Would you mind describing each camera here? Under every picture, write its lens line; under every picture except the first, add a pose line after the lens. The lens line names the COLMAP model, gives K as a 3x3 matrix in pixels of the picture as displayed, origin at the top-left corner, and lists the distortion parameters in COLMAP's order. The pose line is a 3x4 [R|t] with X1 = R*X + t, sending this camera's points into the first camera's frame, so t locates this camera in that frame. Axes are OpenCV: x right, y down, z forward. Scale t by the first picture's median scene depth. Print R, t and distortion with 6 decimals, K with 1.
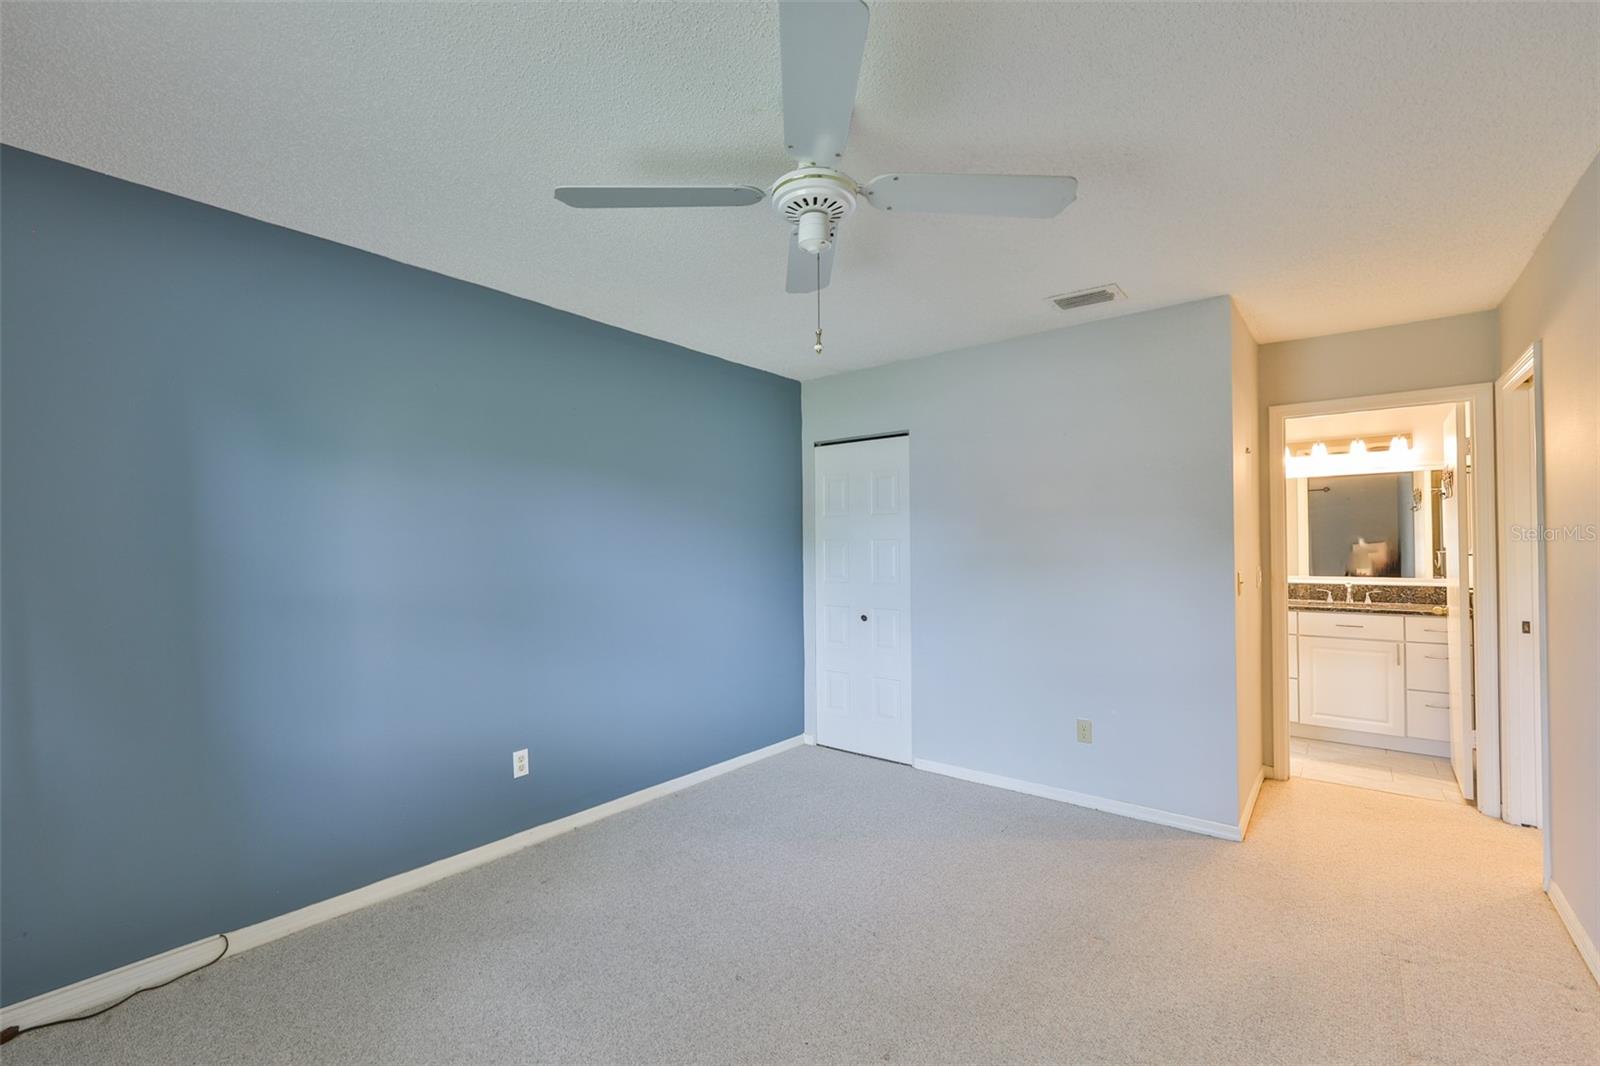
lens RADIAL K [[688.4, 0, 800.6], [0, 688.4, 539.1], [0, 0, 1]] dist [0.003198, 0.000125]
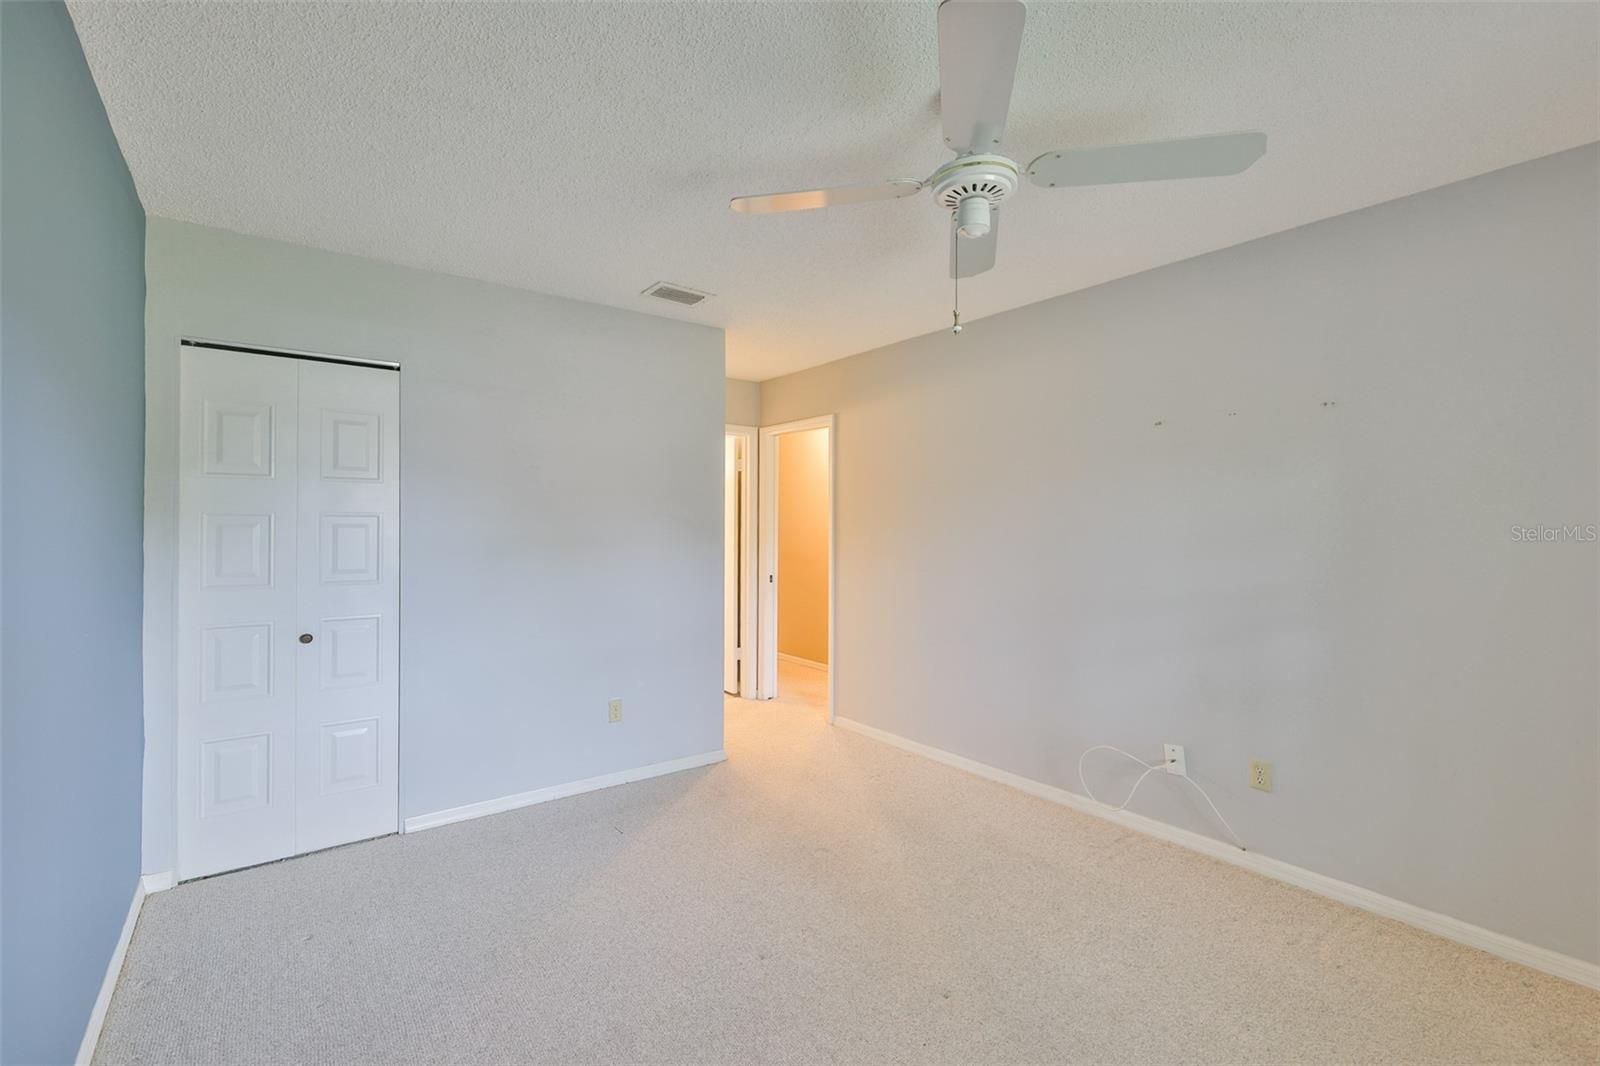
lens RADIAL K [[688.4, 0, 799.4], [0, 688.4, 529.2], [0, 0, 1]] dist [0.003198, 0.000125]
pose [[0.247110, 0.004539, 0.968977, -0.503516], [-0.015920, 0.999873, -0.000624, 0.007920], [-0.968857, -0.015272, 0.247151, 0.491499]]
